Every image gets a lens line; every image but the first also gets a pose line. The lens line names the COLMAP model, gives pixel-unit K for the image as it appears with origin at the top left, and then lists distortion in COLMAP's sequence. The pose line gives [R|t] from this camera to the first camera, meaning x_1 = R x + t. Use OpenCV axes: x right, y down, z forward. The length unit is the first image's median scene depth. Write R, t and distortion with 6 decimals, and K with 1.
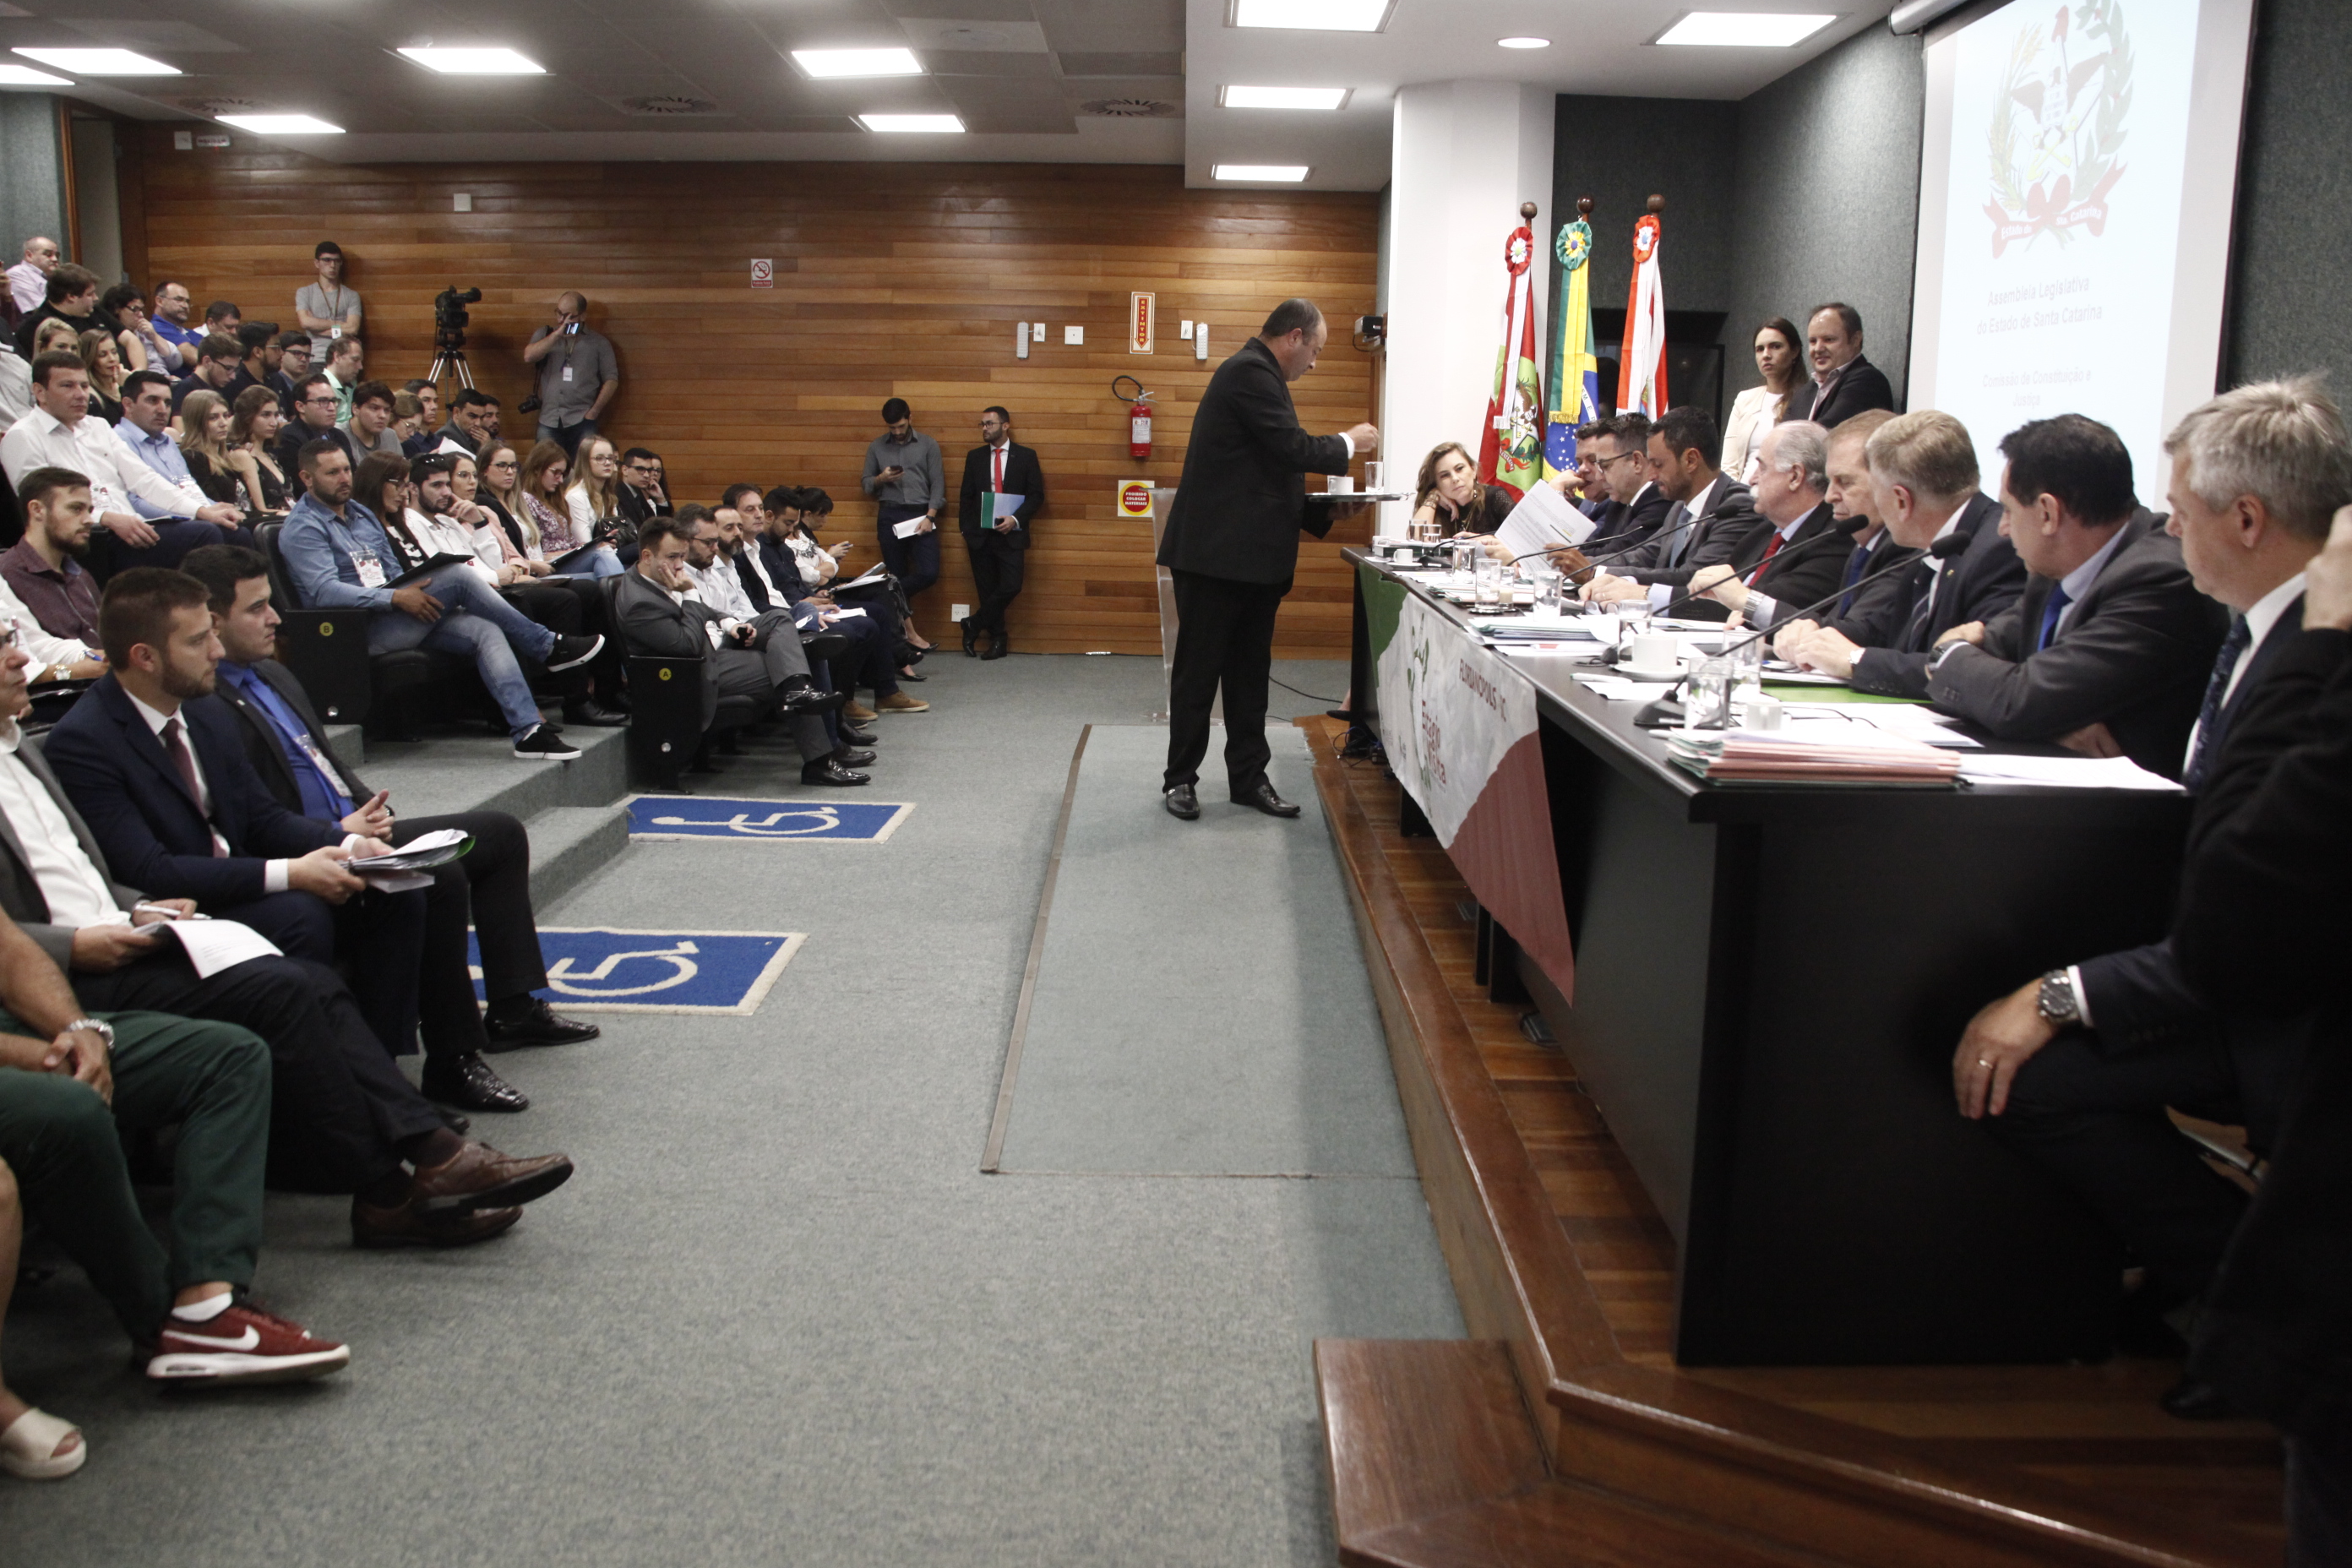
lens RADIAL K [[1885.4, 0, 1187.7], [0, 1885.4, 786.4], [0, 0, 1]] dist [-0.156076, 0.109495]
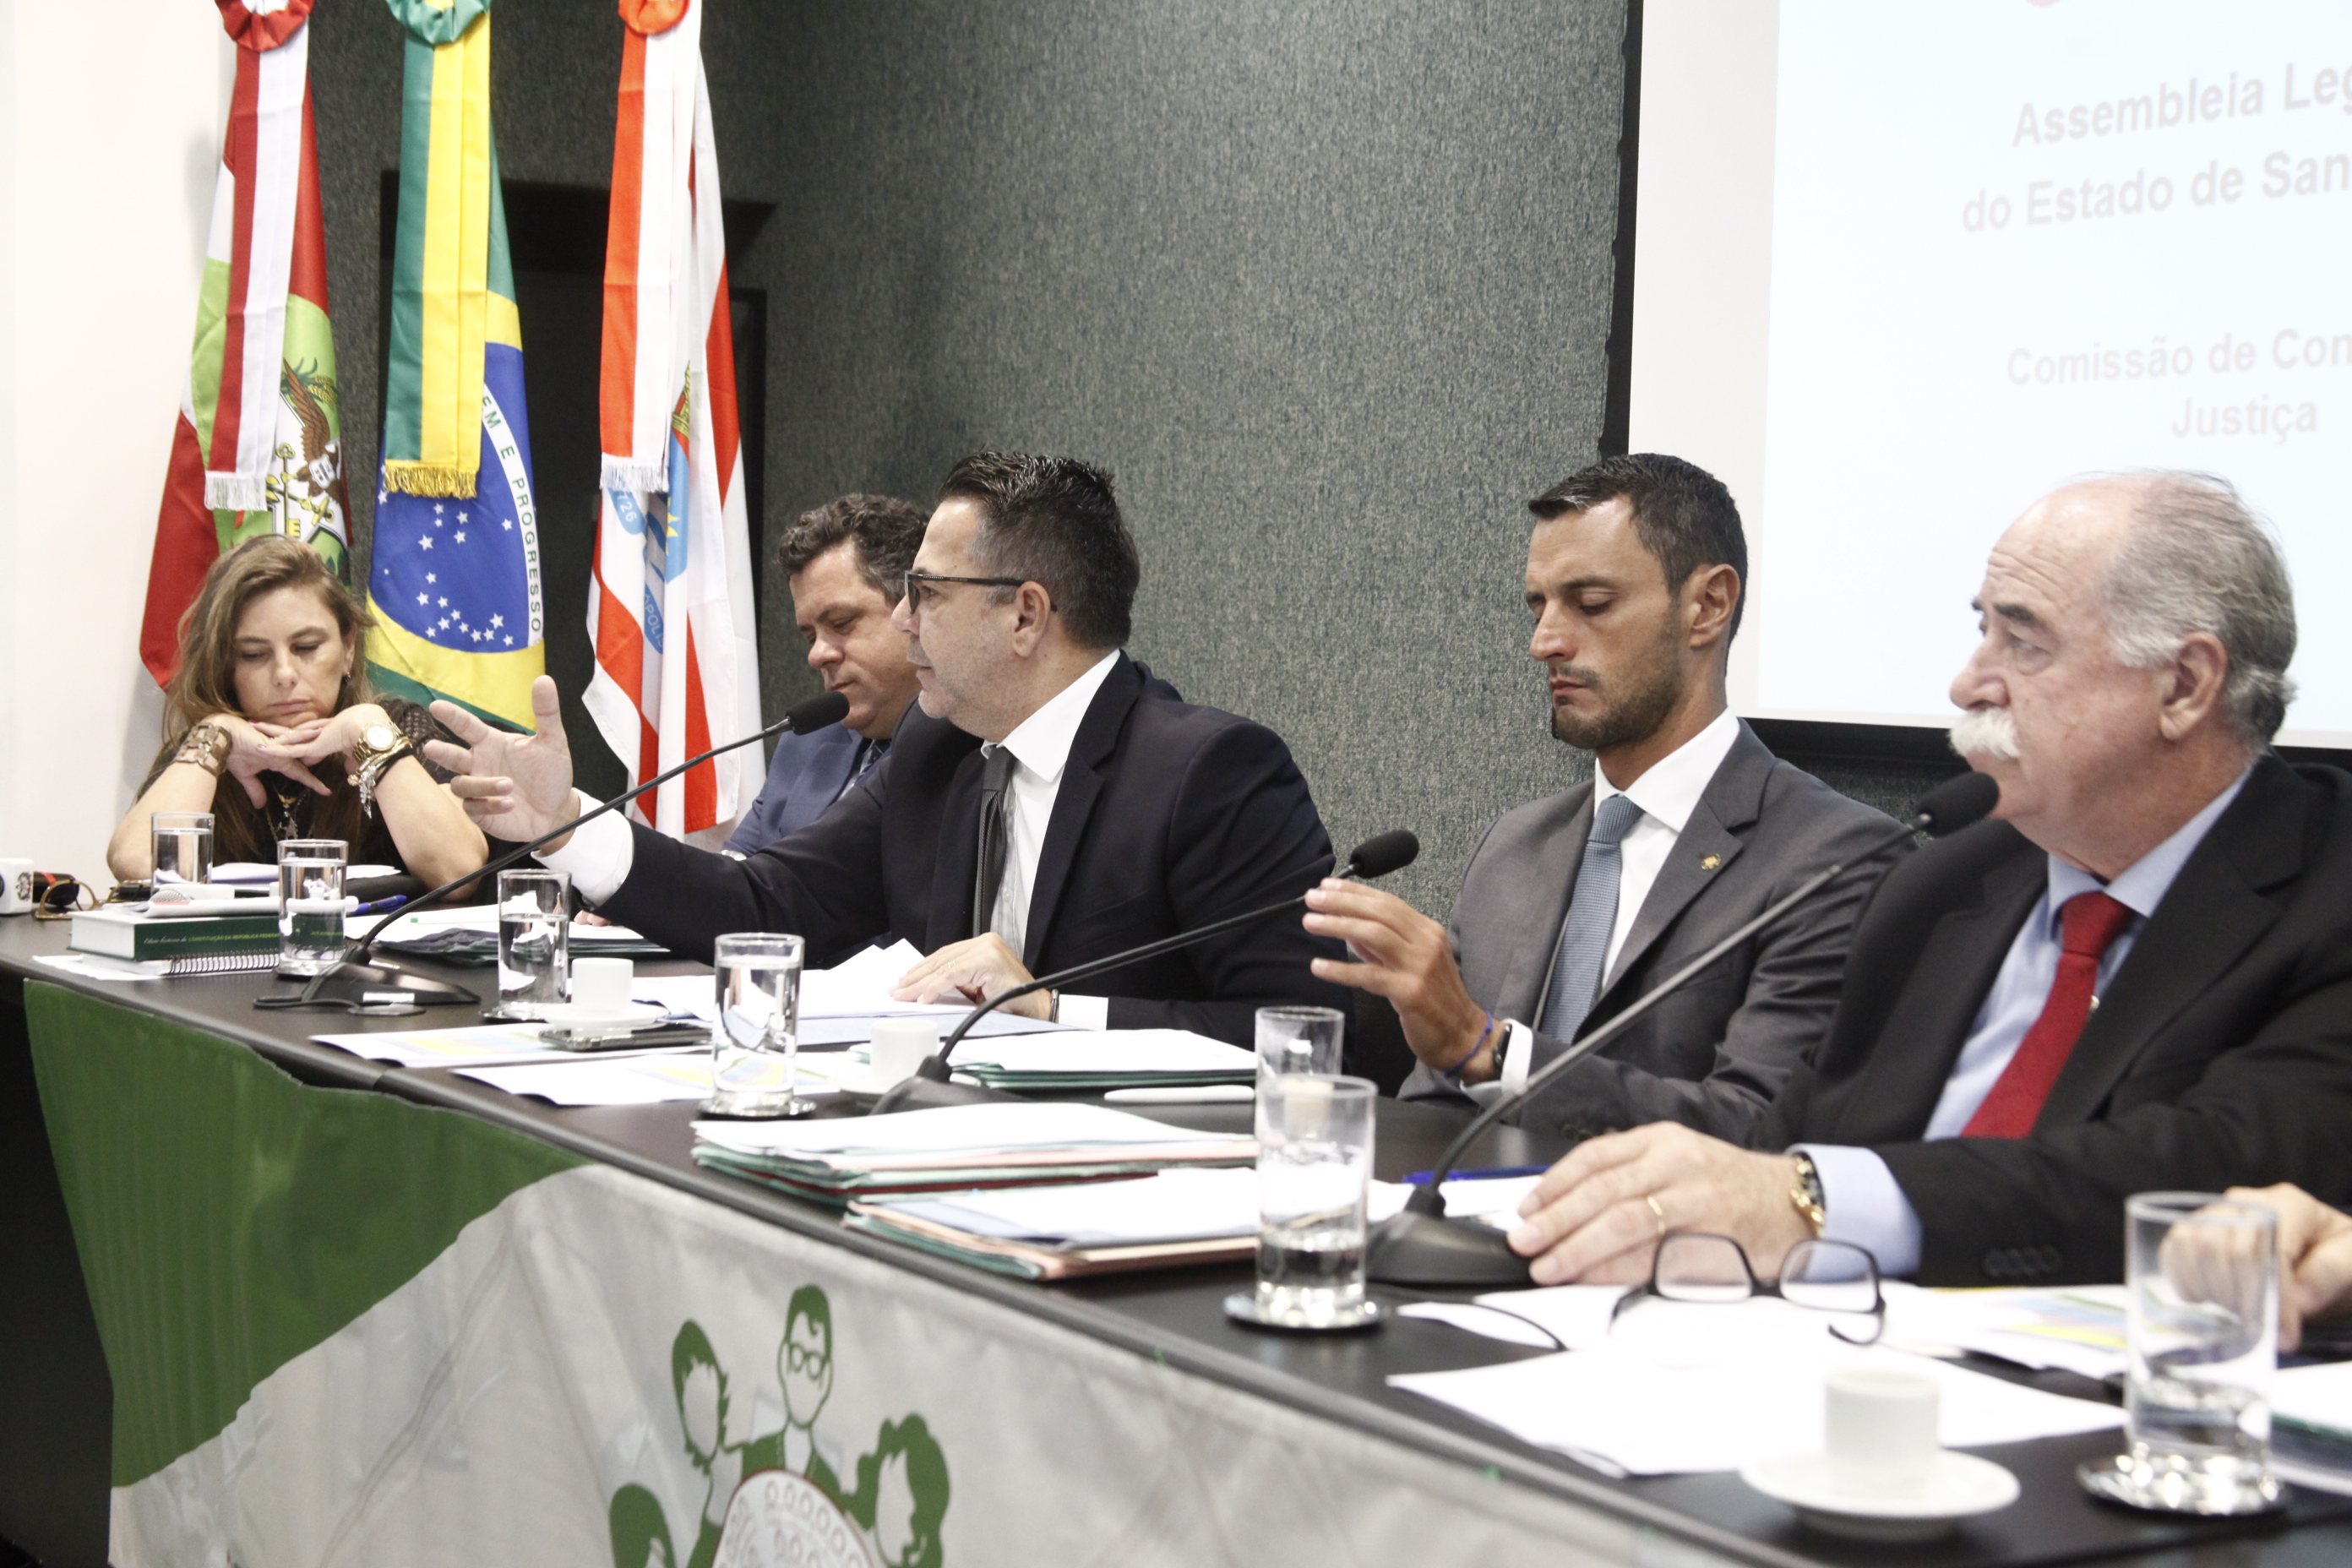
lens RADIAL K [[3743.6, 0, 1157.7], [0, 3743.6, 854.9], [0, 0, 1]] dist [0.107187, 0.000000]
pose [[0.845809, -0.030652, 0.532604, -0.060550], [0.084549, 0.993432, -0.077097, -0.073224], [-0.526743, 0.110241, 0.842845, 0.400147]]
